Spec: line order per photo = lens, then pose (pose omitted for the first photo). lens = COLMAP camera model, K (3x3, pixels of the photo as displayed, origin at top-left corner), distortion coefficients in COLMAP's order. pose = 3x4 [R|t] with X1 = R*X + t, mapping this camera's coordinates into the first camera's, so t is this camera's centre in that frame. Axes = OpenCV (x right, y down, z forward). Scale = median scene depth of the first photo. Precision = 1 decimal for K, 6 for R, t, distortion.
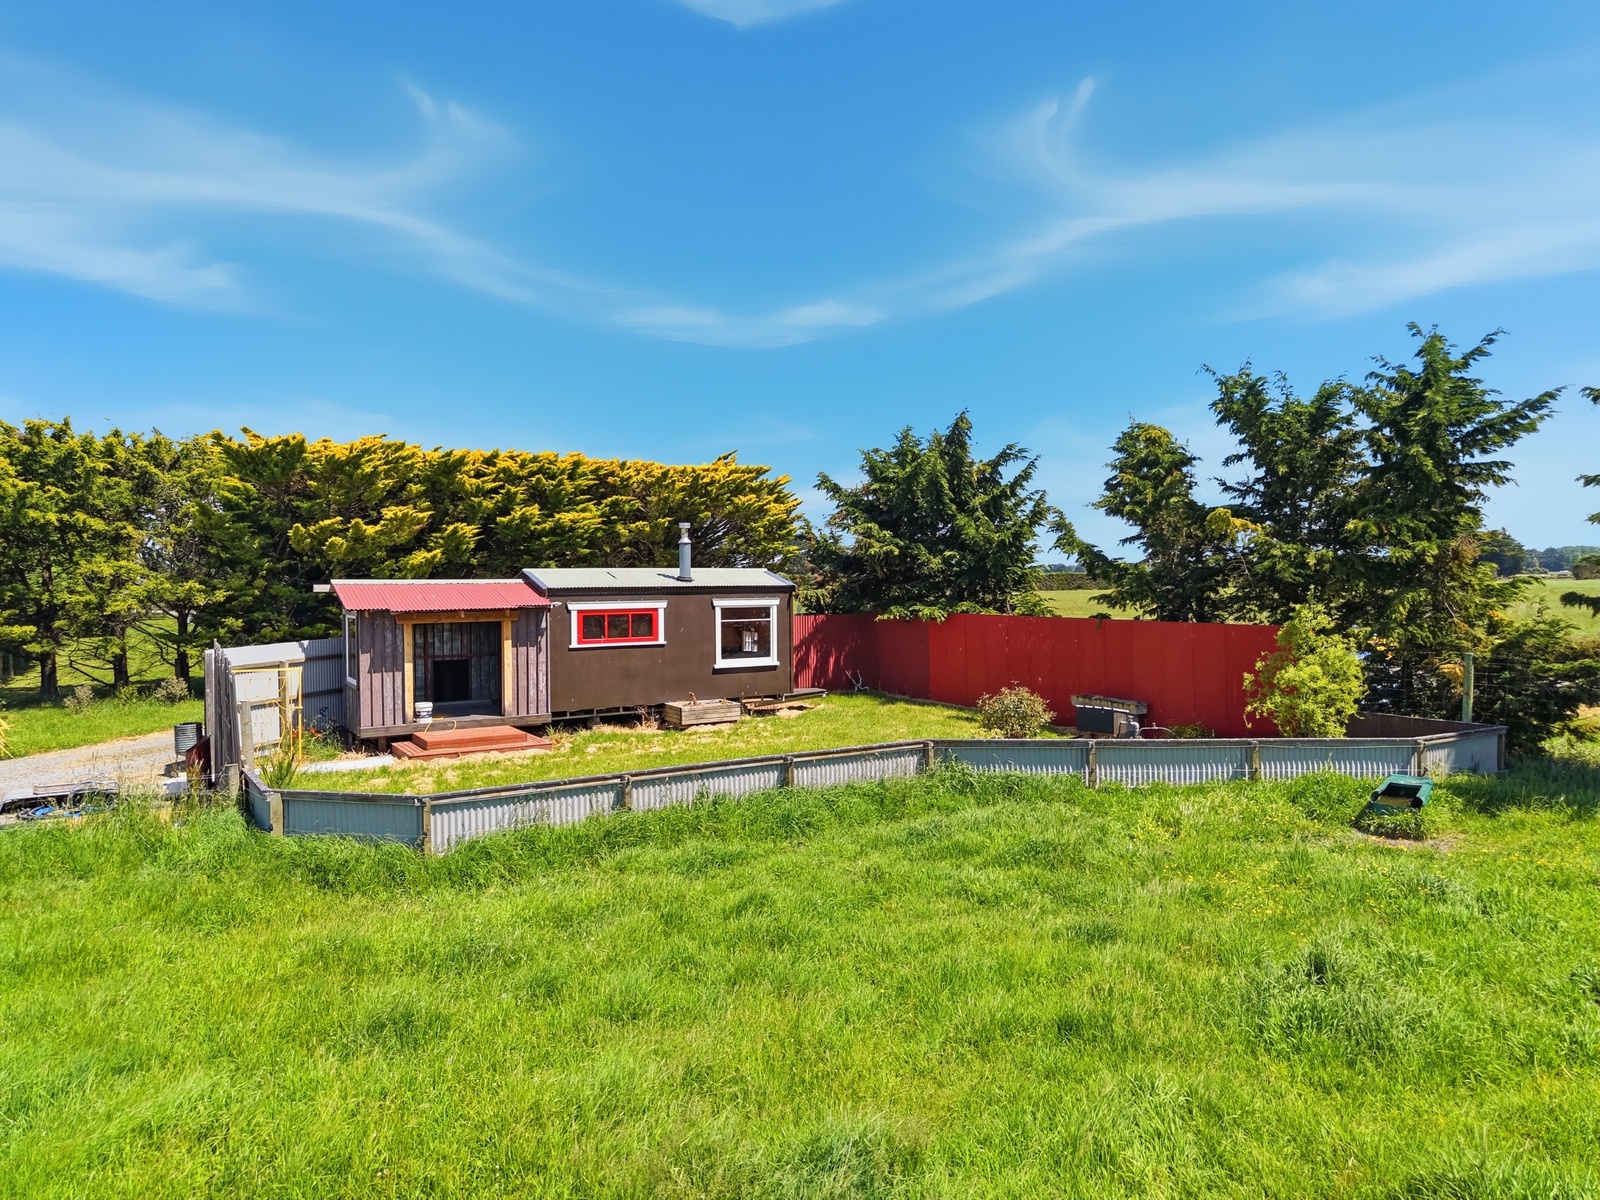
lens RADIAL K [[1075.5, 0, 800.0], [0, 1075.5, 600.0], [0, 0, 1]] dist [0.017800, -0.003078]
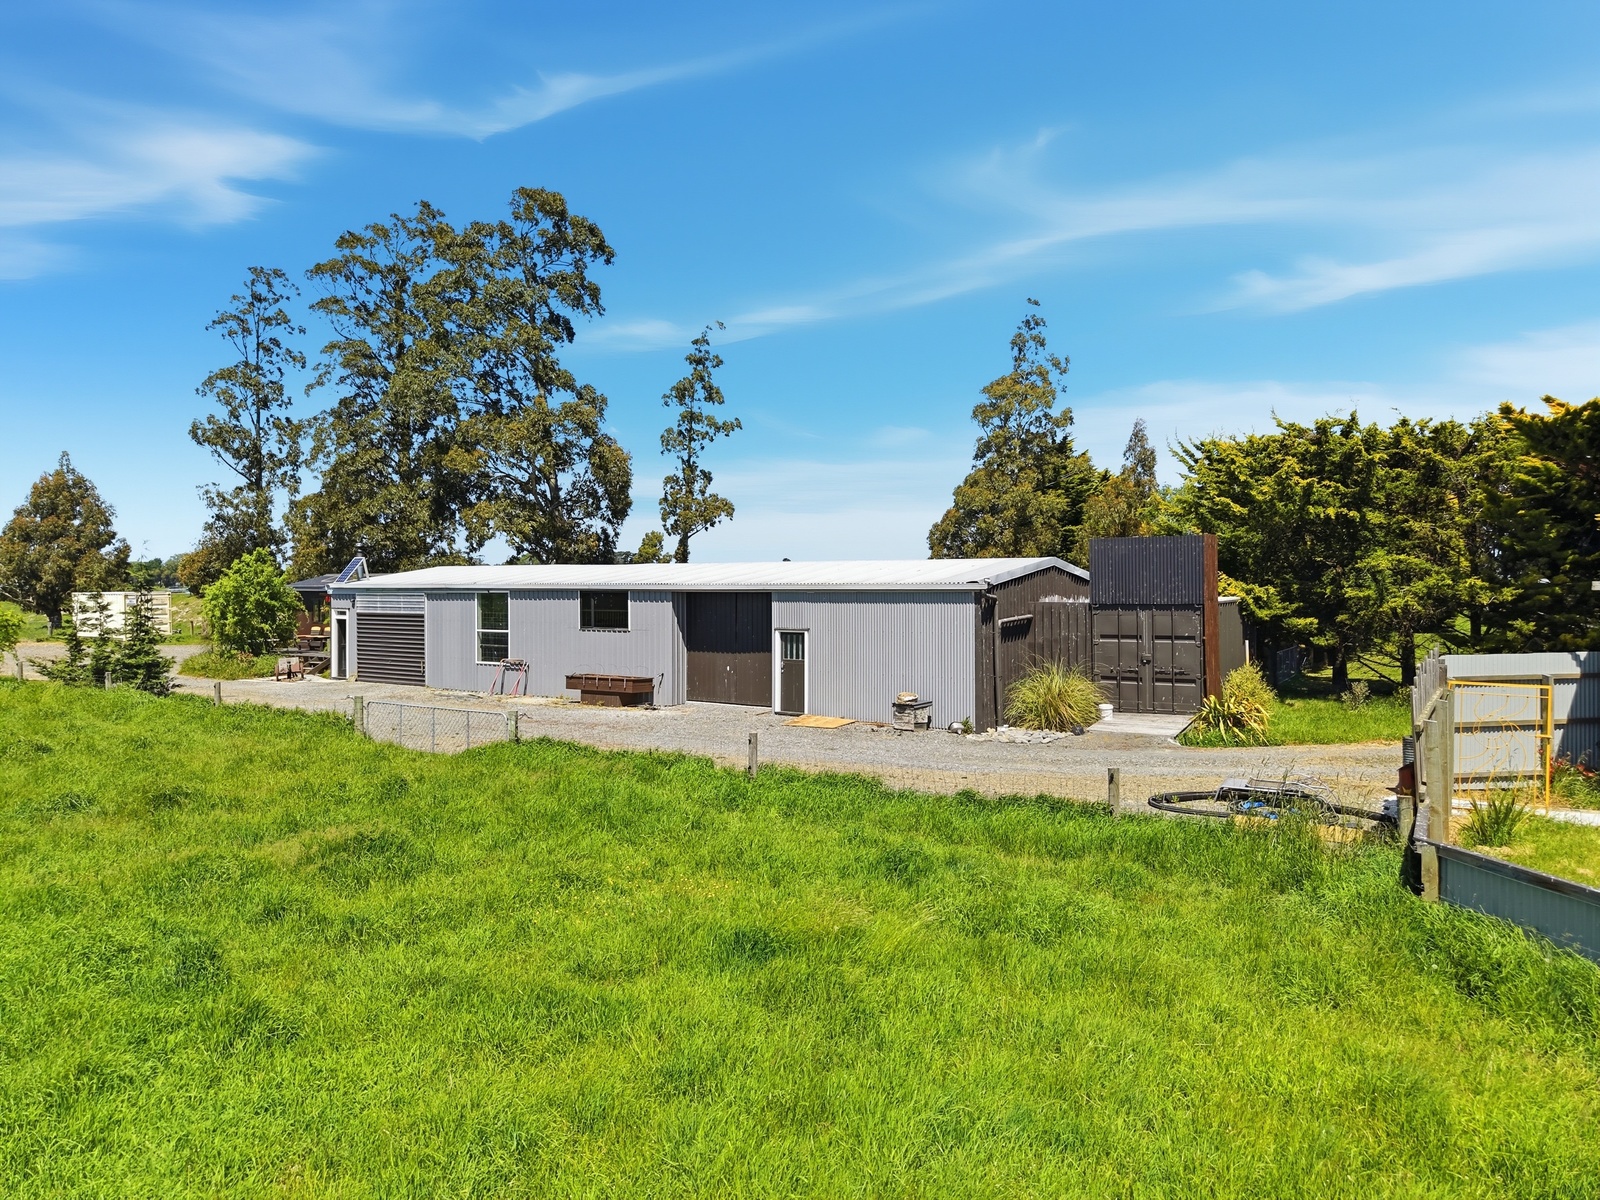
lens RADIAL K [[1069.4, 0, 798.7], [0, 1069.4, 618.4], [0, 0, 1]] dist [0.019487, -0.002776]
pose [[0.425052, 0.037931, -0.904374, 0.009054], [-0.020629, 0.999268, 0.032216, -0.000321], [0.904934, 0.004963, 0.425523, 0.112747]]
